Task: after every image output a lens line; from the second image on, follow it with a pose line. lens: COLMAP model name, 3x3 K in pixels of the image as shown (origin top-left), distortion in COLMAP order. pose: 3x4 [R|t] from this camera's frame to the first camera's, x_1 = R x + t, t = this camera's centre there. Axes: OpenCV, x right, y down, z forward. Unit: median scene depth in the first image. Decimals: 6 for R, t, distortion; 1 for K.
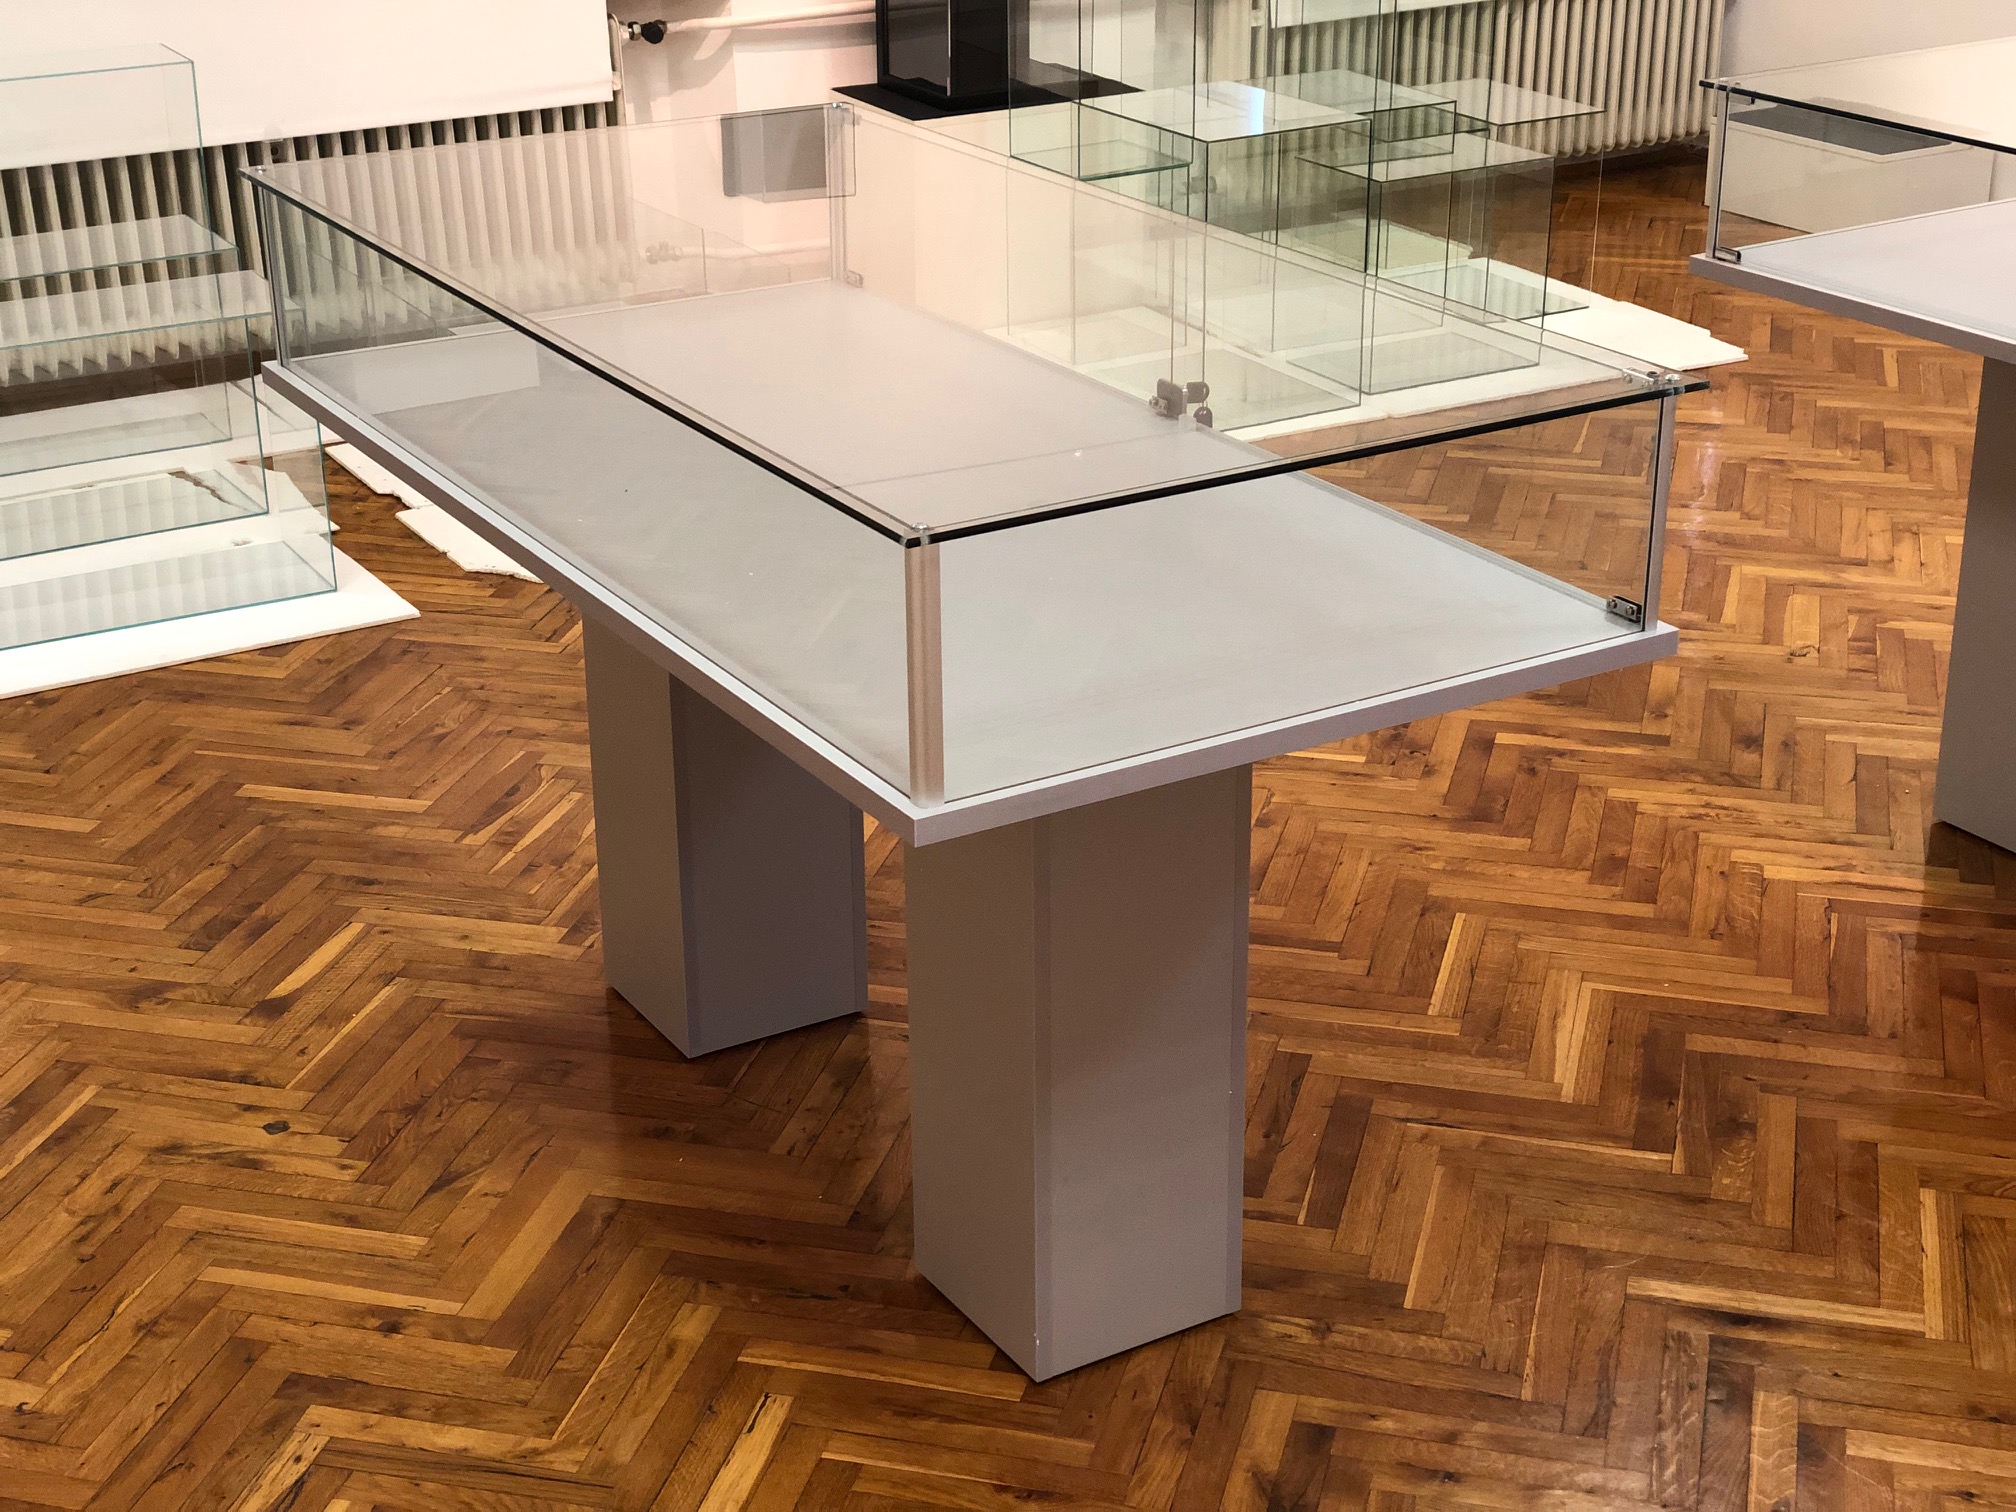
lens RADIAL K [[3016.9, 0, 976.0], [0, 3016.9, 742.2], [0, 0, 1]] dist [0.095048, 0.000000]
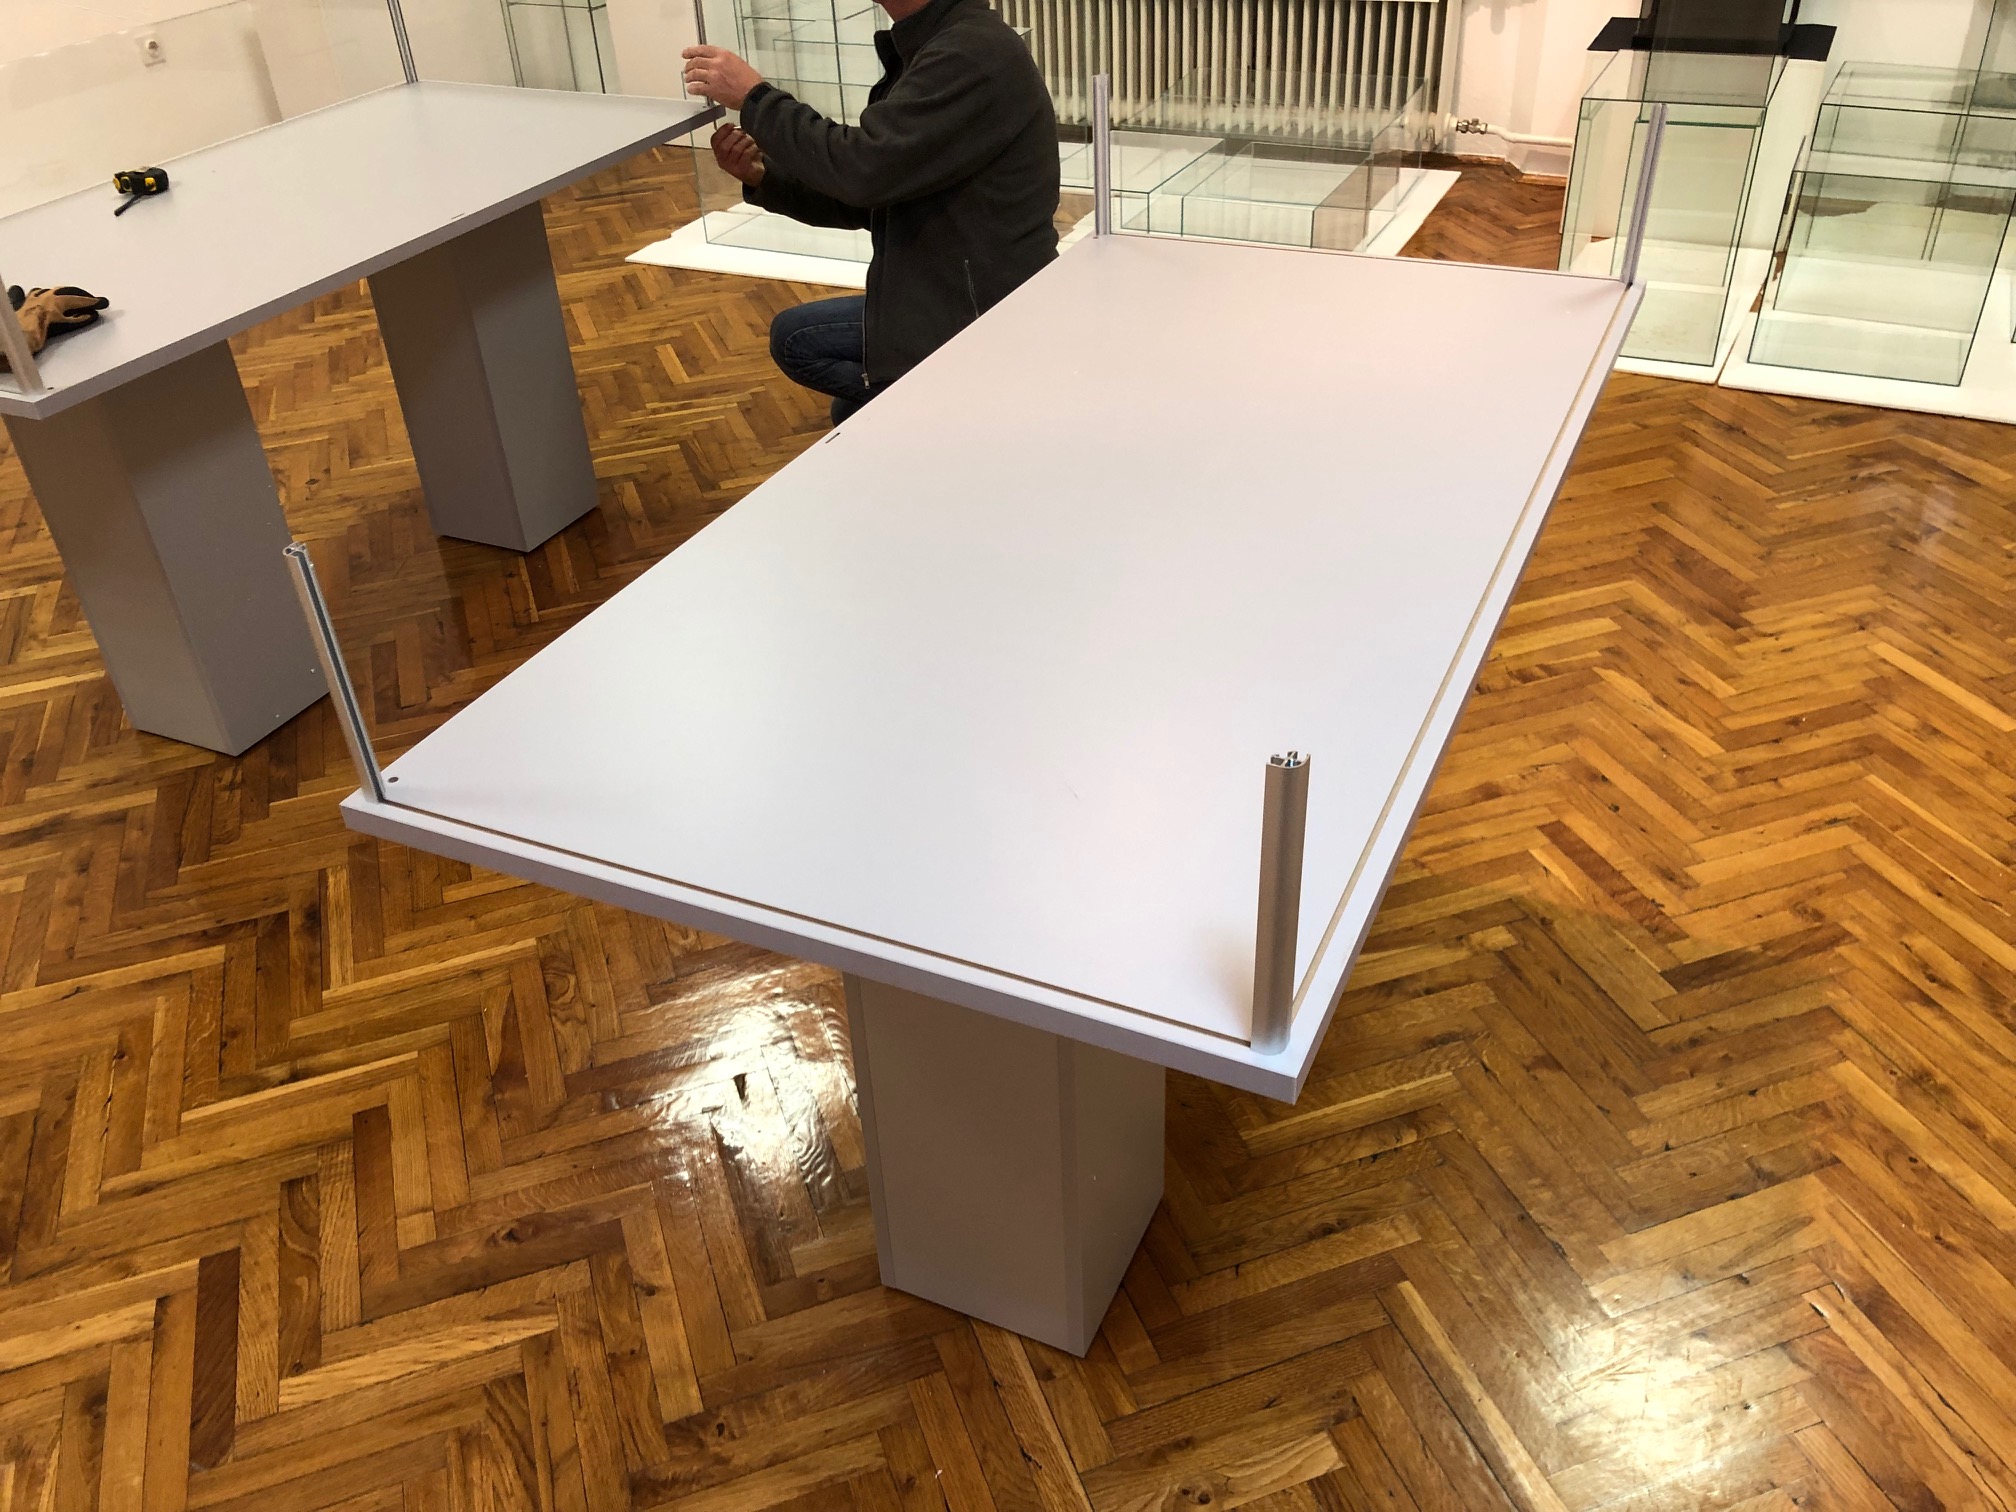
lens RADIAL K [[1648.2, 0, 998.8], [0, 1648.2, 760.6], [0, 0, 1]] dist [0.029434, -0.023201]
pose [[0.561164, 0.459515, -0.688434, 0.801309], [-0.282223, 0.888121, 0.362754, -0.216651], [0.778104, -0.009273, 0.628067, 0.642930]]
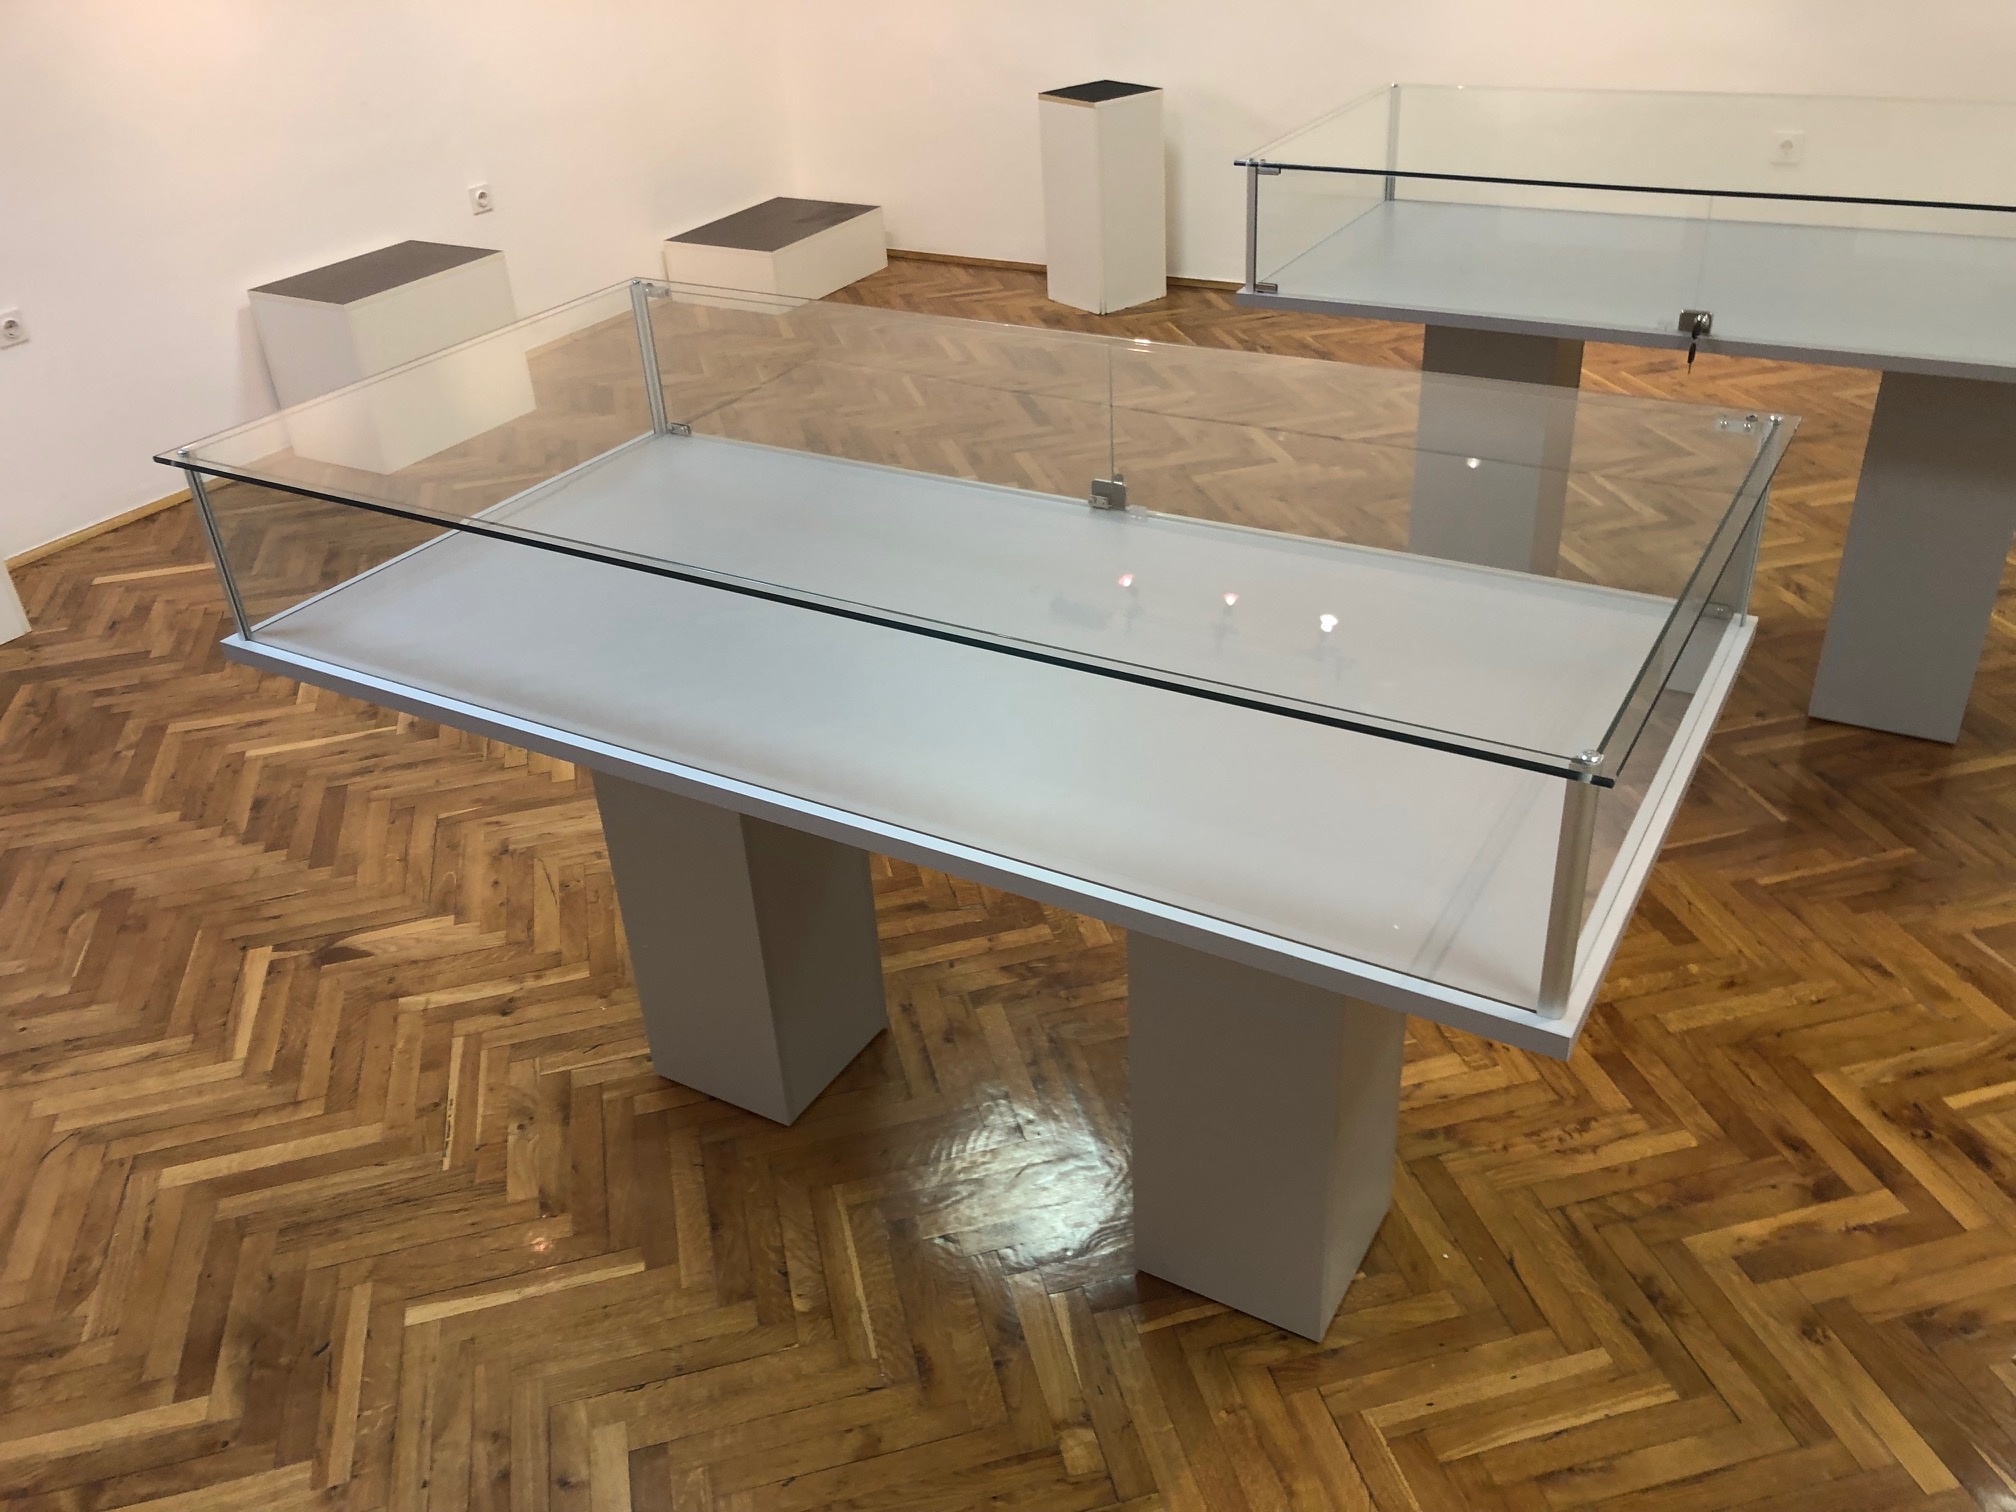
lens RADIAL K [[1648.2, 0, 1021.1], [0, 1648.2, 753.0], [0, 0, 1]] dist [0.029434, -0.023201]
pose [[-0.871363, 0.299627, -0.388524, 0.654712], [-0.127341, 0.626627, 0.768845, -0.502465], [0.473826, 0.719418, -0.507864, 1.276121]]
